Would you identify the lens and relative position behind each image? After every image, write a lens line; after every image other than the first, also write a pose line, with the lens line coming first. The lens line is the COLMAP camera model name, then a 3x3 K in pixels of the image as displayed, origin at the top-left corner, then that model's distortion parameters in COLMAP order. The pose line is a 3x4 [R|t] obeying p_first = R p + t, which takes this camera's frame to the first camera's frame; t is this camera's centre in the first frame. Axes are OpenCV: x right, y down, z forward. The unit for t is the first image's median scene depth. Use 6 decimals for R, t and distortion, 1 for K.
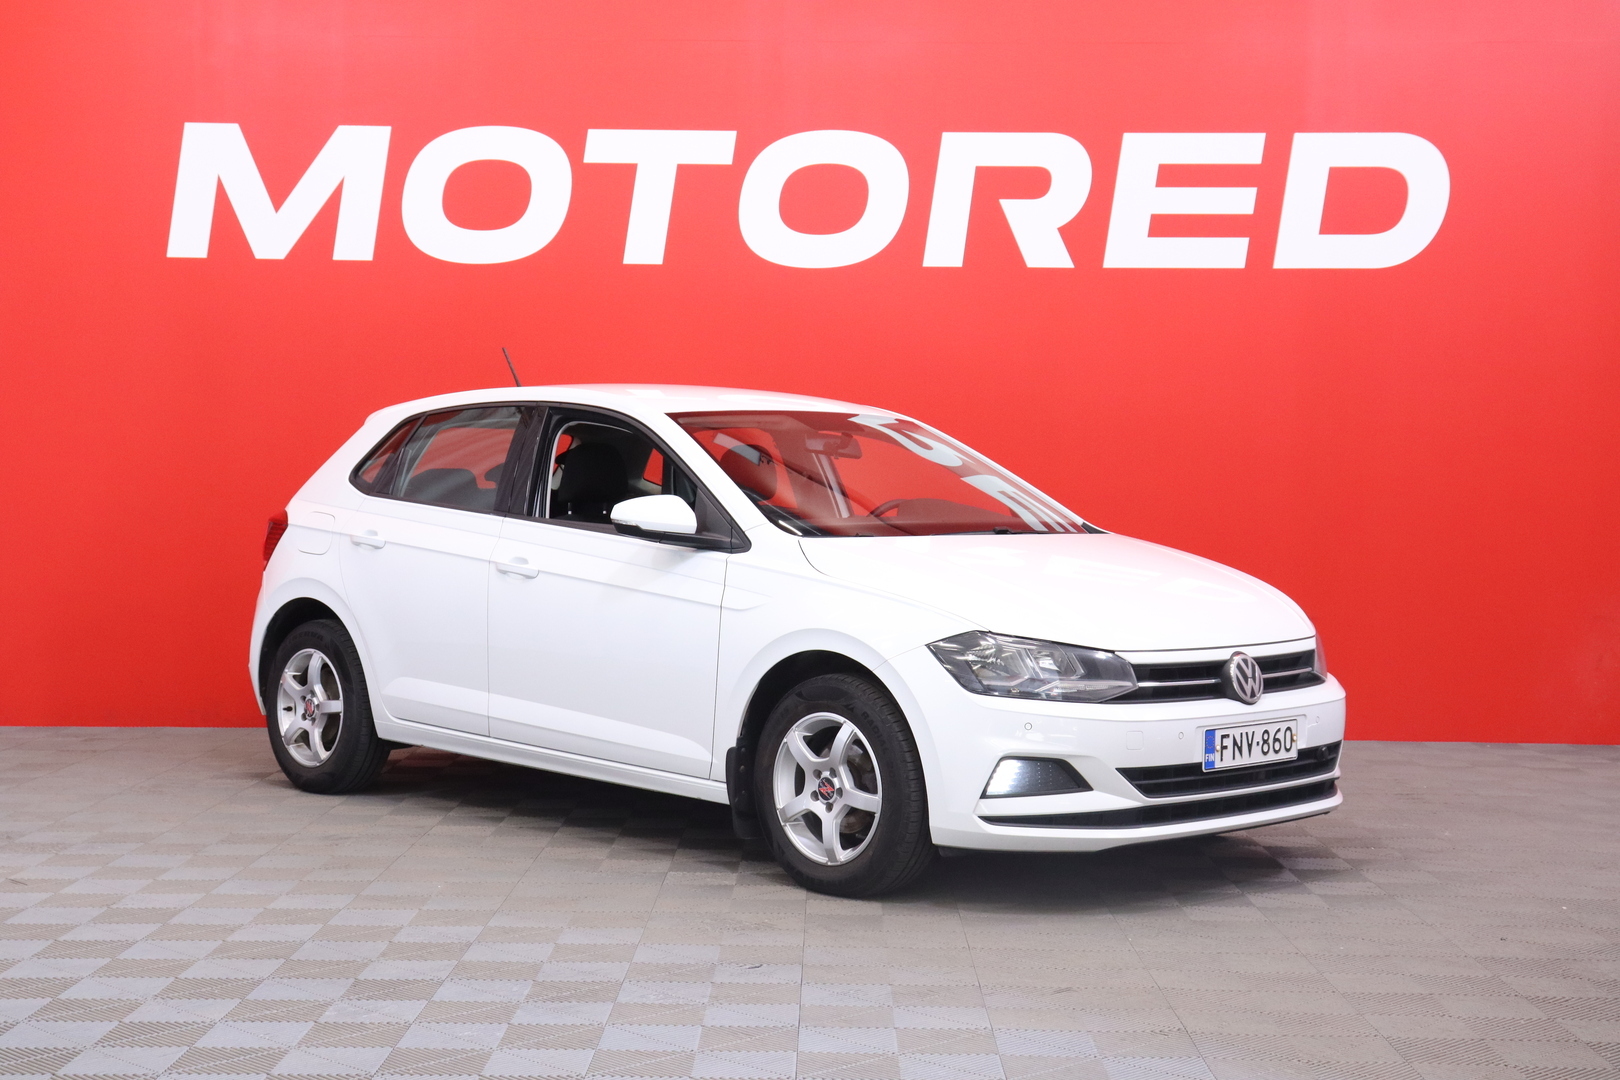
lens RADIAL K [[2399.4, 0, 814.0], [0, 2399.4, 526.4], [0, 0, 1]] dist [0.052597, 0.000000]
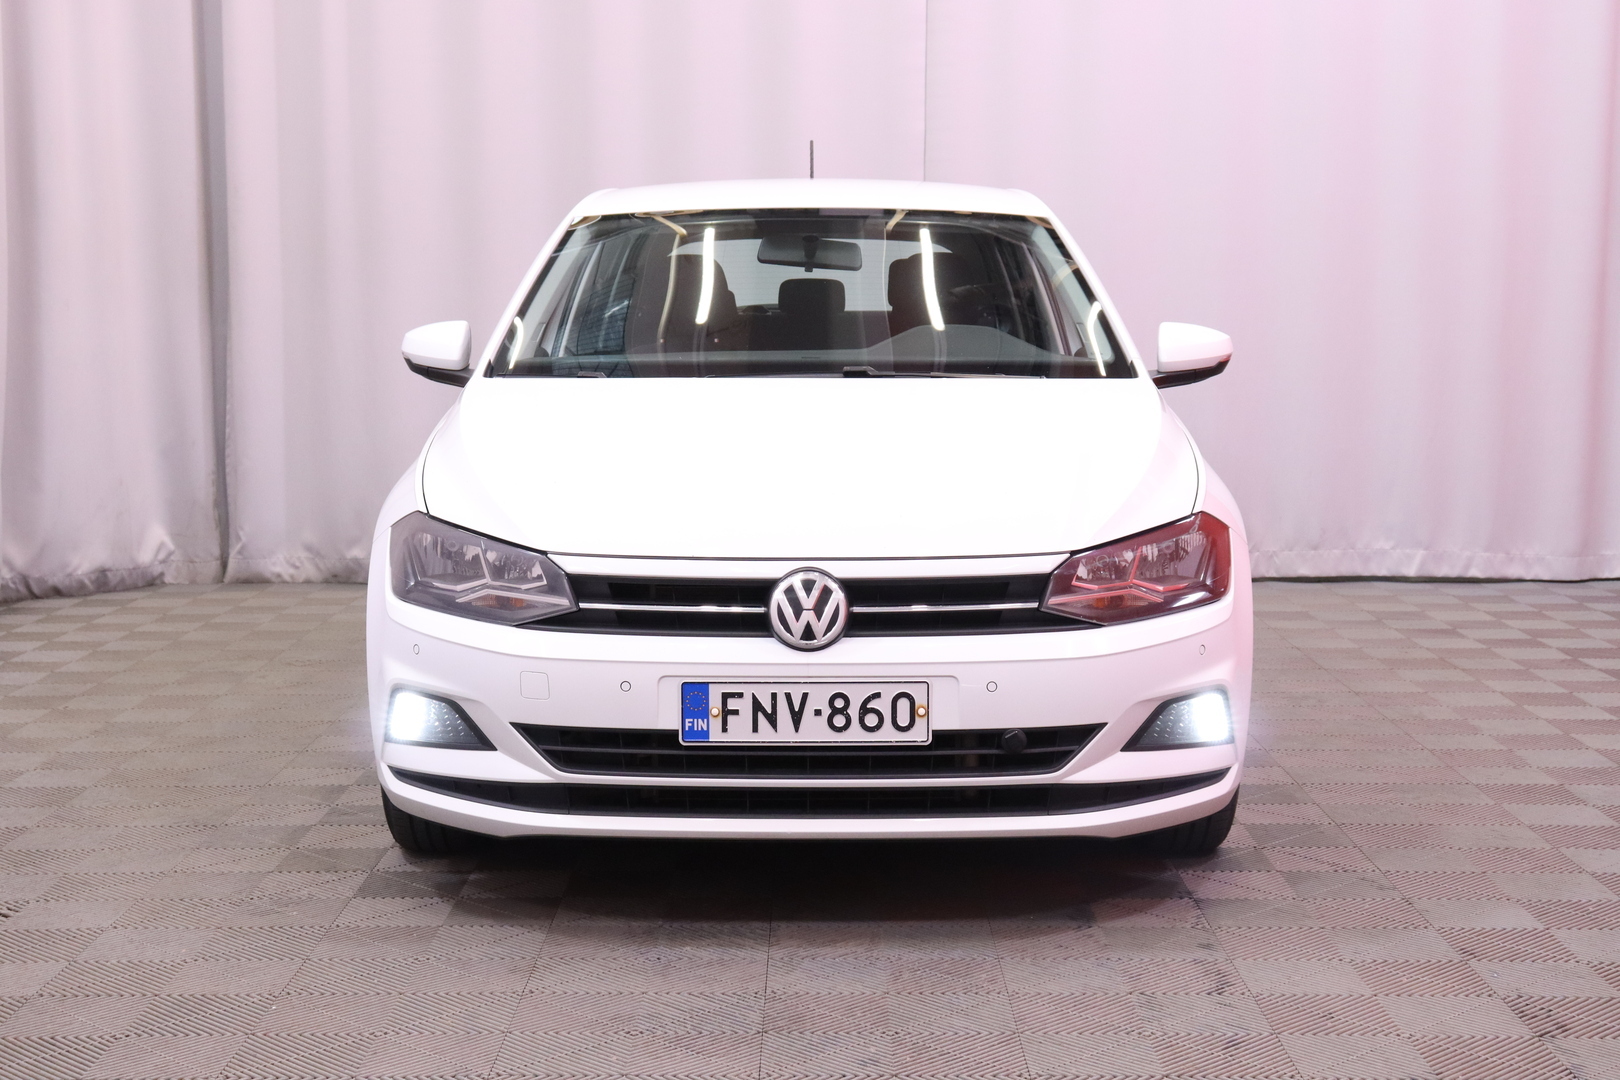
lens RADIAL K [[2399.4, 0, 802.8], [0, 2399.4, 542.7], [0, 0, 1]] dist [0.052597, 0.000000]
pose [[0.699606, 0.064926, -0.711573, 0.635957], [-0.008941, 0.996581, 0.082140, -0.007005], [0.714473, -0.051103, 0.697794, 0.557857]]
